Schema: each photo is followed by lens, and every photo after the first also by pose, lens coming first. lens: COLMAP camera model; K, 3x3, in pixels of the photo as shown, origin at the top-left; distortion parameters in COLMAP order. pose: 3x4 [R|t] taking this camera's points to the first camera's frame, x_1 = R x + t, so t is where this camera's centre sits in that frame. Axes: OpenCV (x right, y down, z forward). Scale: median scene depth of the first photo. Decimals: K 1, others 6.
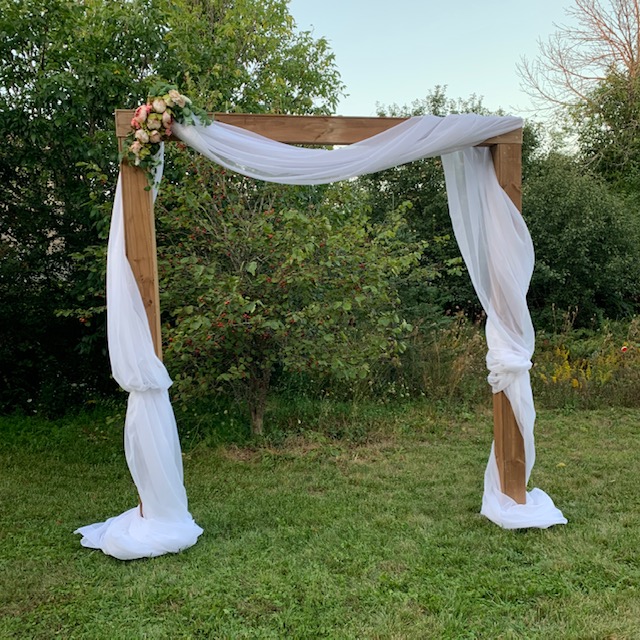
lens RADIAL K [[619.4, 0, 320.0], [0, 619.4, 320.0], [0, 0, 1]] dist [0.095871, -0.238645]
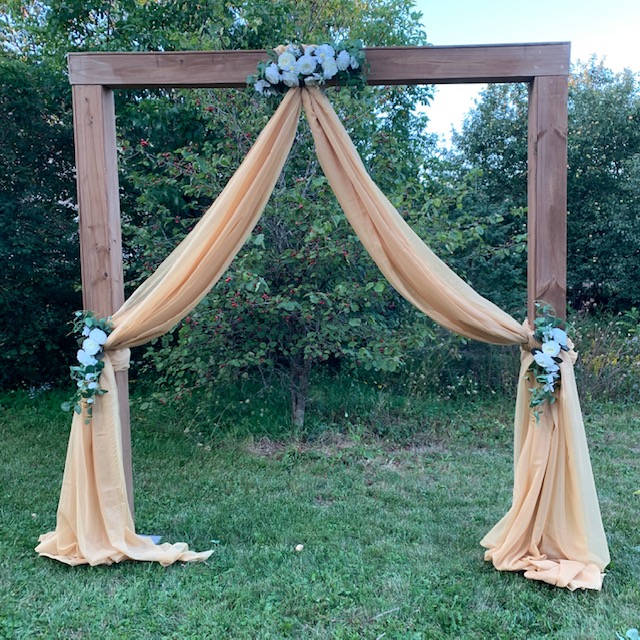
lens RADIAL K [[623.4, 0, 316.4], [0, 623.4, 314.5], [0, 0, 1]] dist [0.053977, -0.099741]
pose [[0.980255, 0.029654, -0.195500, 0.104773], [-0.026261, 0.999456, 0.019927, 0.000505], [0.195985, -0.014399, 0.980501, 0.111023]]
